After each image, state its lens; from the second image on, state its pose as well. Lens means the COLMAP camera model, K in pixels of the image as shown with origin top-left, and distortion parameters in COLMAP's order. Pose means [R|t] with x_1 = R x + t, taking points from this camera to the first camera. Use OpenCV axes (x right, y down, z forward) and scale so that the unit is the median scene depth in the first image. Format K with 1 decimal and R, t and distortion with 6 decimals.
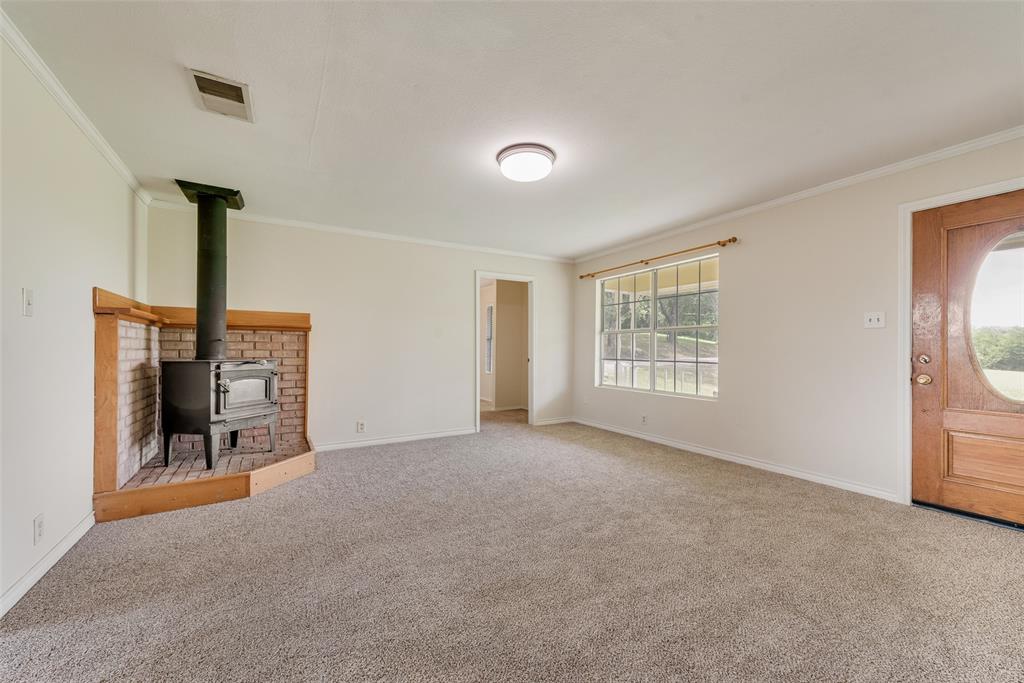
lens RADIAL K [[400.7, 0, 512.9], [0, 400.7, 346.8], [0, 0, 1]] dist [0.009426, -0.000179]
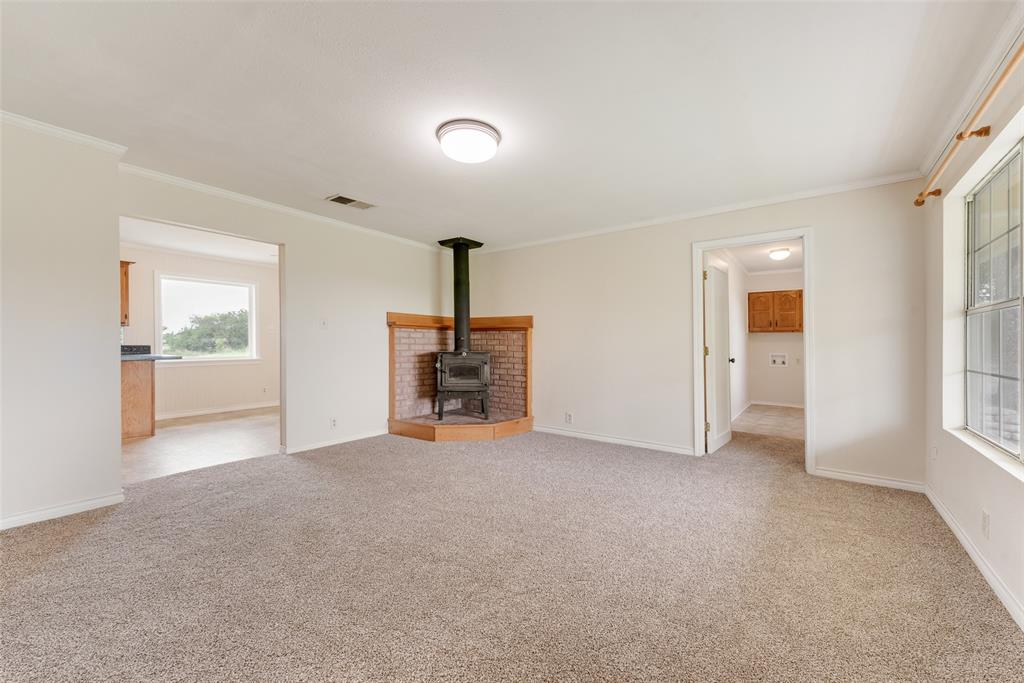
lens RADIAL K [[400.7, 0, 512.9], [0, 400.7, 346.8], [0, 0, 1]] dist [0.009426, -0.000179]
pose [[0.396427, 0.007833, -0.918033, 0.701049], [-0.002395, 0.999969, 0.007498, 0.003109], [0.918063, -0.000774, 0.396433, 0.560597]]
